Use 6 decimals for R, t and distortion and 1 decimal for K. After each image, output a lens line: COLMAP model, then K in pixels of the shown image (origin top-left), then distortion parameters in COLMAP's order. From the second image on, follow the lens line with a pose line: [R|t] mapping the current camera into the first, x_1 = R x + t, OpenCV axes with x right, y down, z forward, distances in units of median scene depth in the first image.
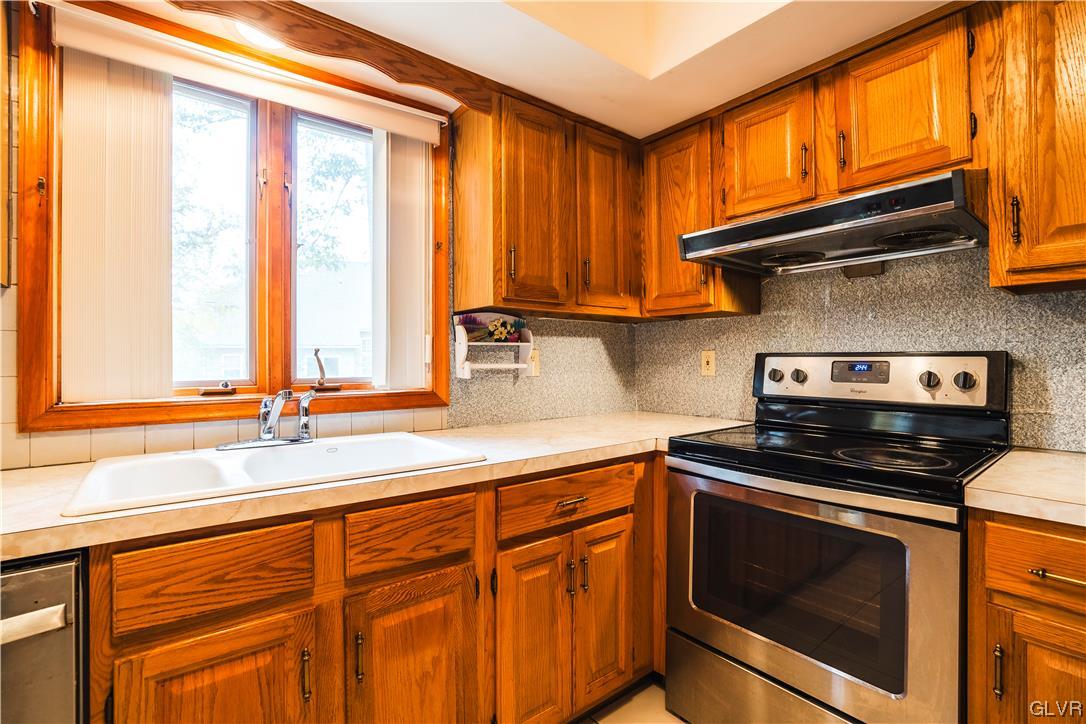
lens RADIAL K [[496.6, 0, 543.0], [0, 496.6, 362.0], [0, 0, 1]] dist [-0.019902, 0.000278]
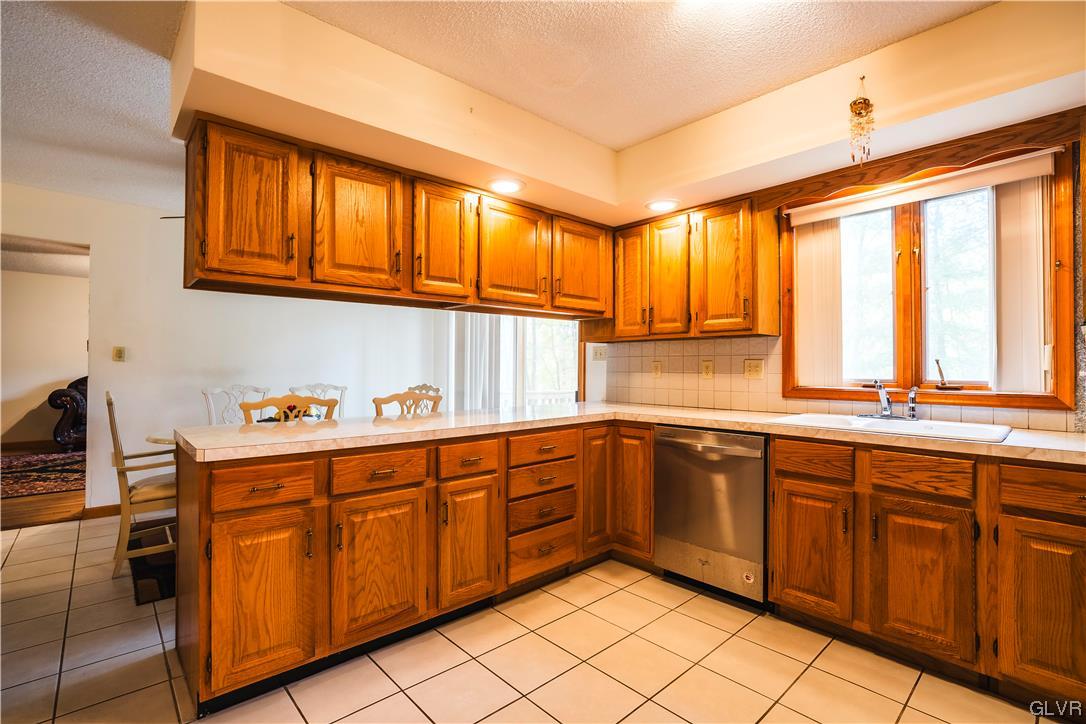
lens RADIAL K [[496.6, 0, 543.0], [0, 496.6, 362.0], [0, 0, 1]] dist [-0.019902, 0.000278]
pose [[0.081647, -0.007622, -0.996632, 1.154066], [-0.008866, 0.999926, -0.008373, 0.004038], [0.996622, 0.009520, 0.081574, -0.336747]]
